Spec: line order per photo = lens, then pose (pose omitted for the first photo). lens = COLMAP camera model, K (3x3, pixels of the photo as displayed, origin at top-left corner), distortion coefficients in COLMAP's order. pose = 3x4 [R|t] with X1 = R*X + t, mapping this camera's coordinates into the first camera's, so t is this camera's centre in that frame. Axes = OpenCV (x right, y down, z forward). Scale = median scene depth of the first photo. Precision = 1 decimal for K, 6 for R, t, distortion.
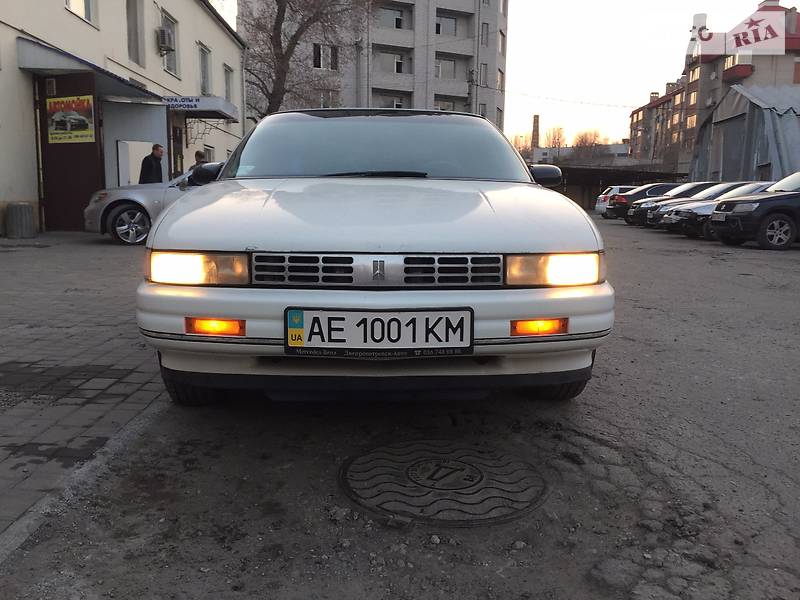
lens RADIAL K [[688.0, 0, 400.4], [0, 688.0, 291.6], [0, 0, 1]] dist [0.090436, -0.128850]
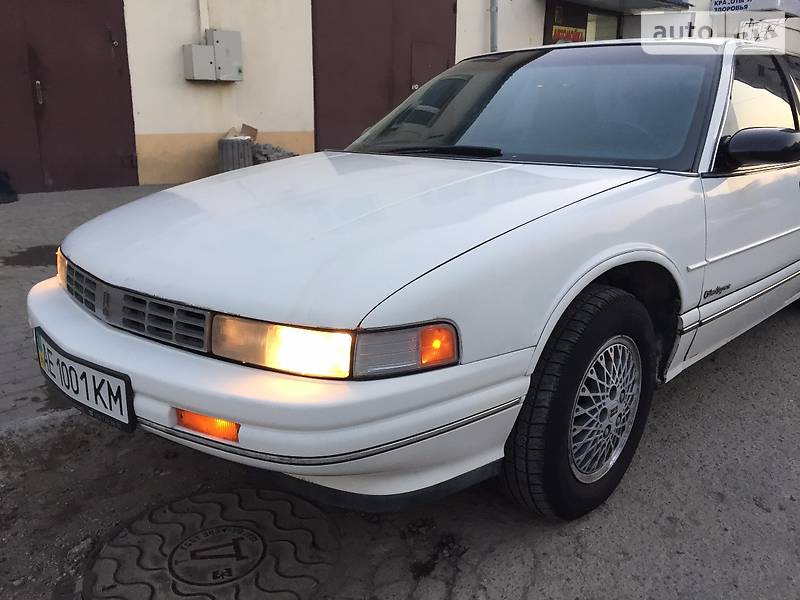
lens RADIAL K [[688.0, 0, 400.4], [0, 688.0, 291.6], [0, 0, 1]] dist [0.090436, -0.128850]
pose [[0.694190, 0.175893, -0.697970, 0.123892], [-0.086228, 0.983022, 0.161967, -0.032807], [0.714608, -0.052251, 0.697571, 0.099984]]
